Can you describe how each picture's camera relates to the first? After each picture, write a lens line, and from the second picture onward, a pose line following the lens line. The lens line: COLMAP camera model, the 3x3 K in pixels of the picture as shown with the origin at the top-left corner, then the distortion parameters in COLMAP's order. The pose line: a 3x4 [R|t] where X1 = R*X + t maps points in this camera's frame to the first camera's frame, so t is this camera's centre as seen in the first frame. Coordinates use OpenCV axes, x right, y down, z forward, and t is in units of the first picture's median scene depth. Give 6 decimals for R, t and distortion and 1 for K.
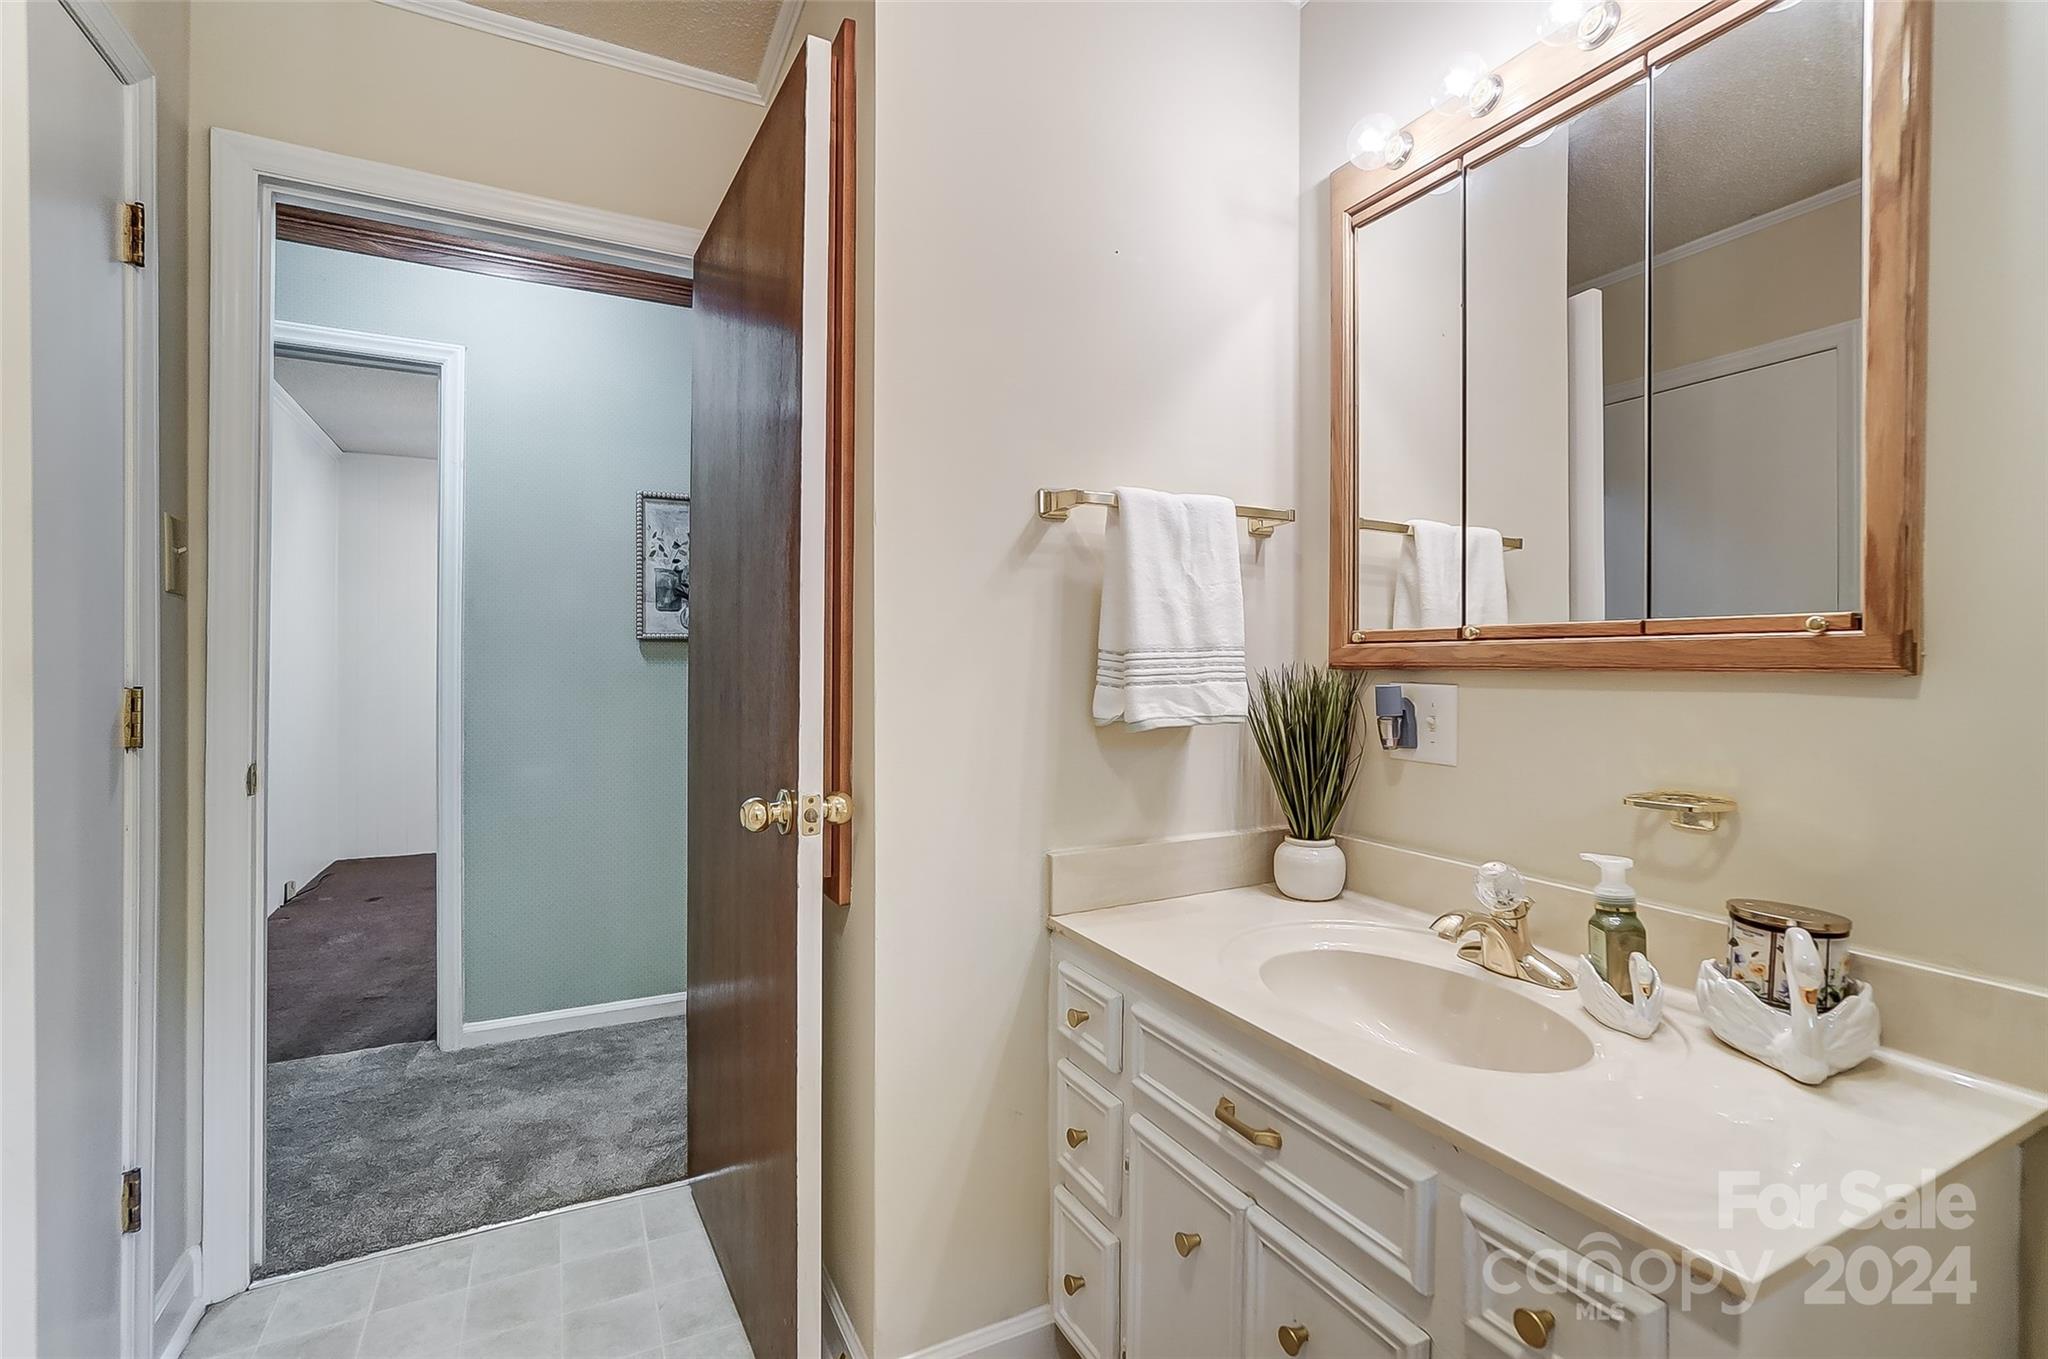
lens RADIAL K [[912.0, 0, 1019.3], [0, 912.0, 673.0], [0, 0, 1]] dist [-0.056118, 0.019652]
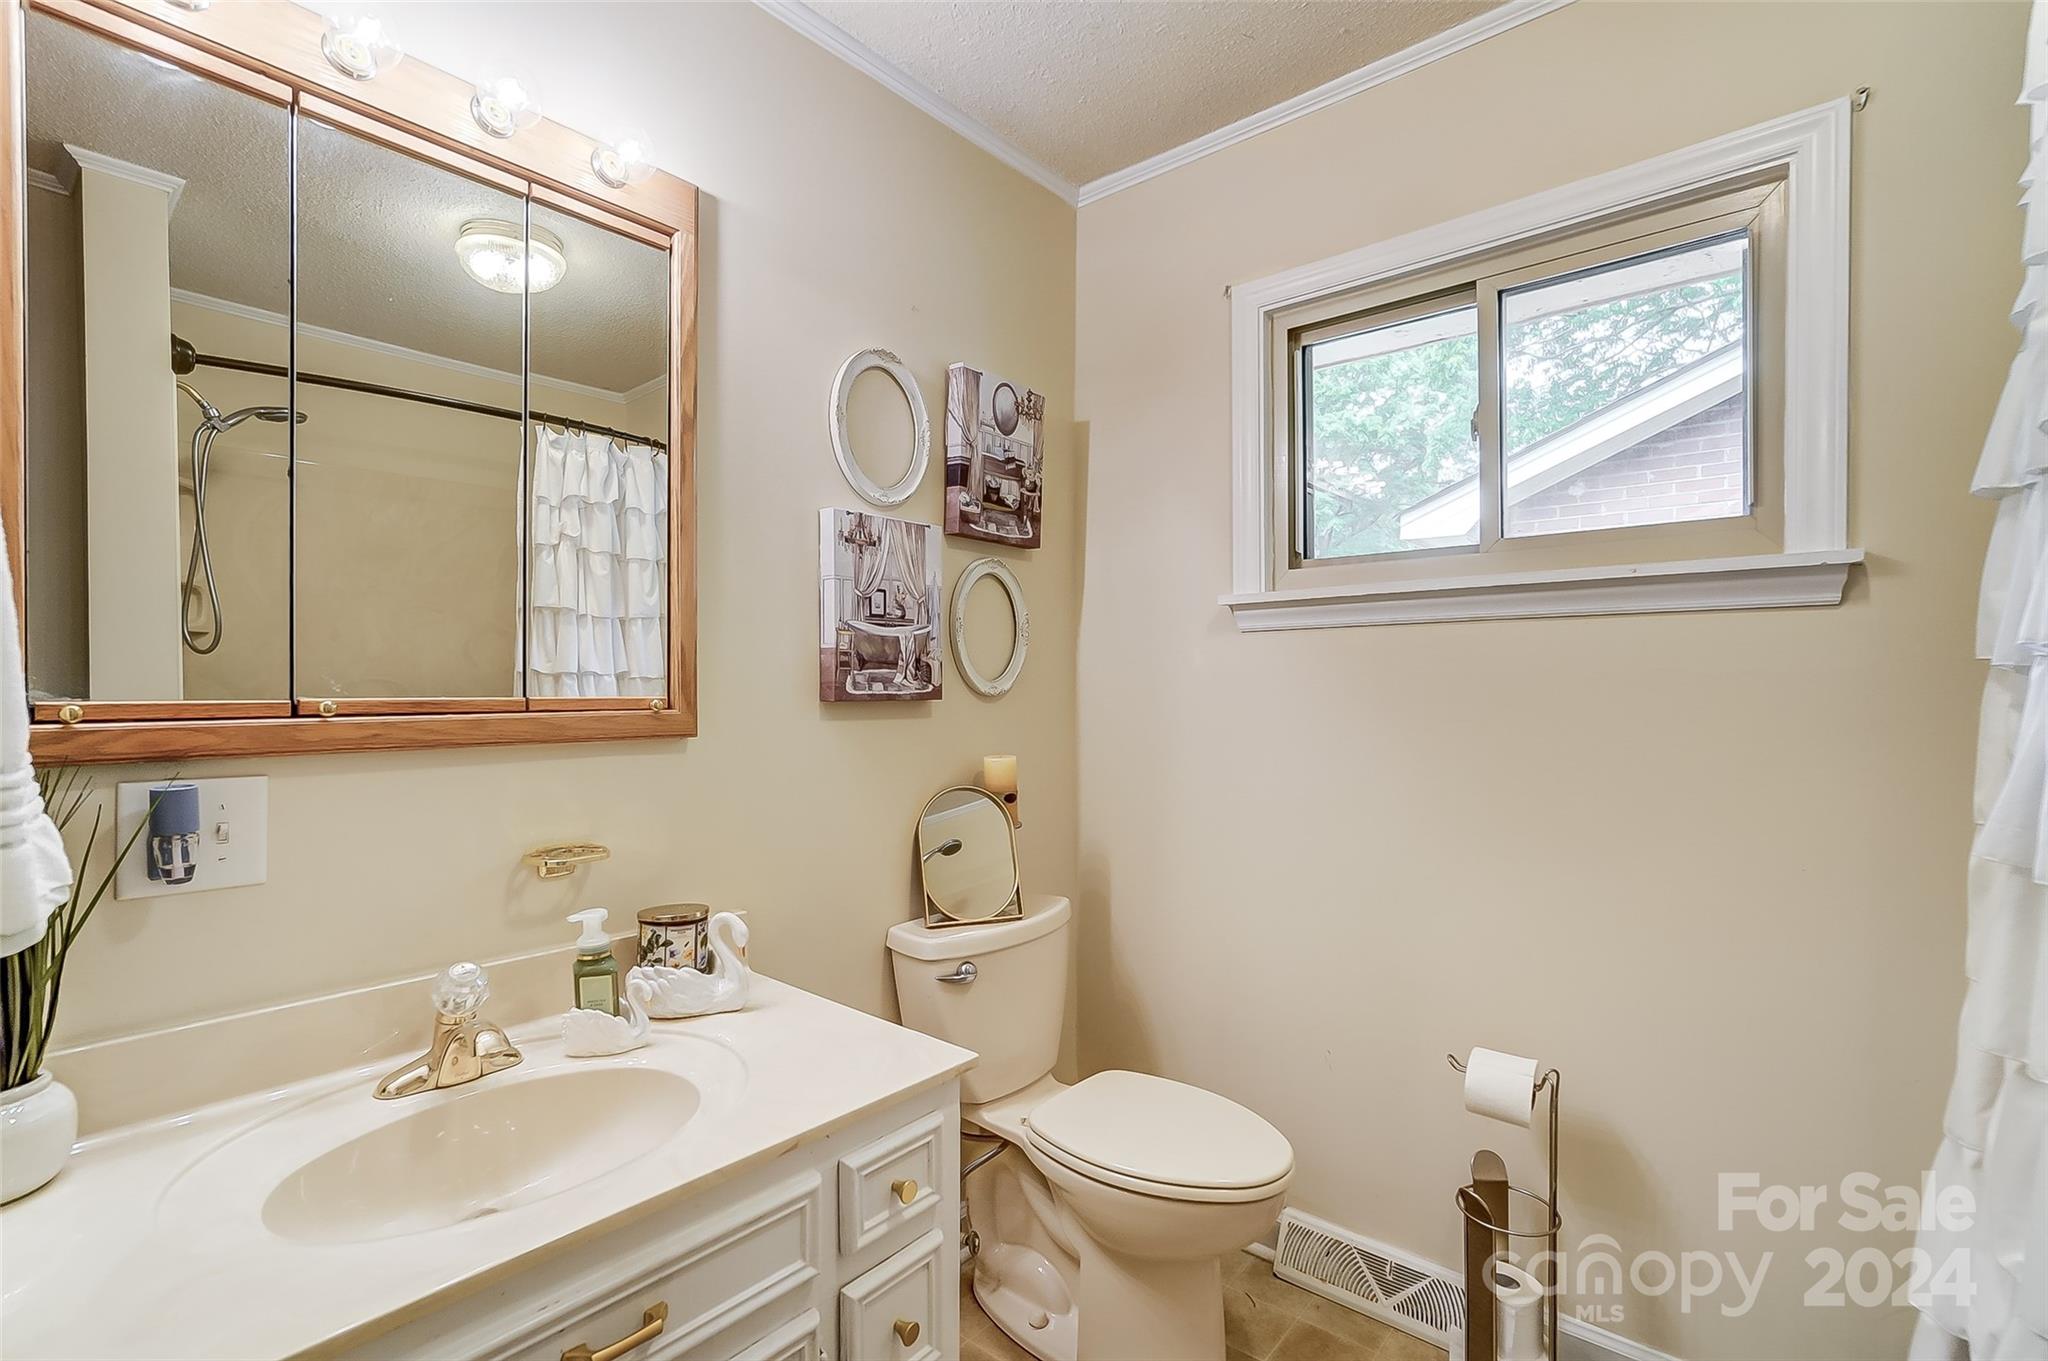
lens RADIAL K [[912.0, 0, 1019.3], [0, 912.0, 674.0], [0, 0, 1]] dist [-0.056118, 0.019652]
pose [[-0.388065, 0.002031, 0.921630, -0.583803], [0.003217, 0.999994, -0.000849, -0.090110], [-0.921626, 0.002636, -0.388070, 0.912699]]
